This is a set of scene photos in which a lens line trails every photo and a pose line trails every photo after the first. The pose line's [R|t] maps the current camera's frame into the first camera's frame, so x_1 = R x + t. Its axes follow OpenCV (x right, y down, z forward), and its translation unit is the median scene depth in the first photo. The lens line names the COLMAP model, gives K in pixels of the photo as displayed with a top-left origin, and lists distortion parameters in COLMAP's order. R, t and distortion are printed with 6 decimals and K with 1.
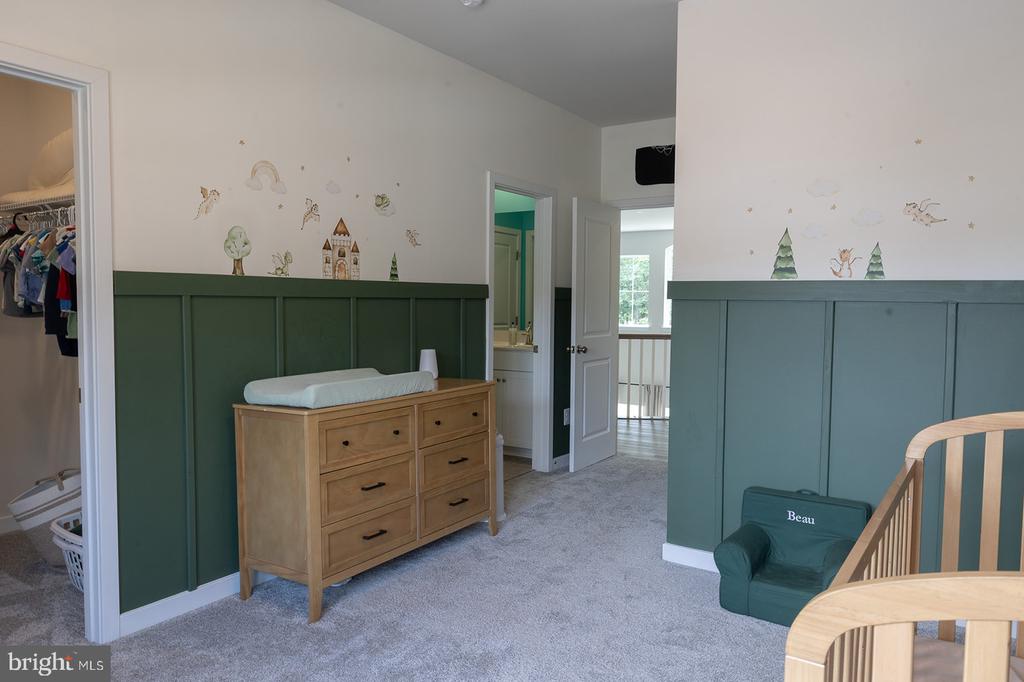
lens RADIAL K [[685.8, 0, 512.0], [0, 685.8, 341.0], [0, 0, 1]] dist [-0.001420, 0.004807]
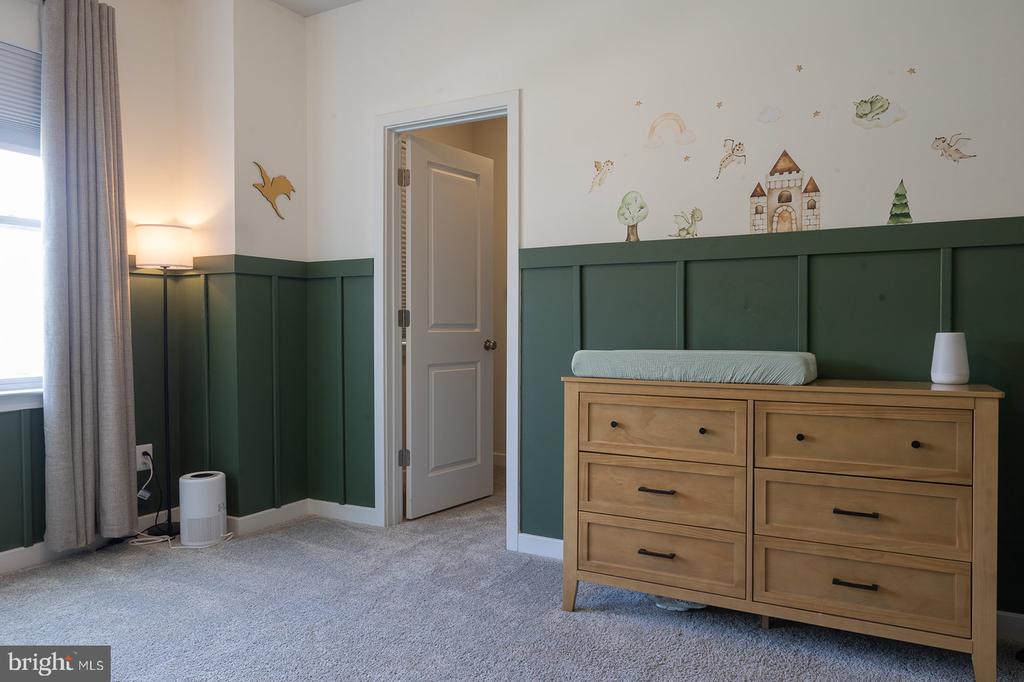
lens RADIAL K [[685.8, 0, 512.0], [0, 685.8, 341.0], [0, 0, 1]] dist [-0.001420, 0.004807]
pose [[0.095164, 0.018576, -0.995288, 0.499972], [-0.051042, 0.998602, 0.013757, 0.035827], [0.994152, 0.049493, 0.095980, 0.675141]]
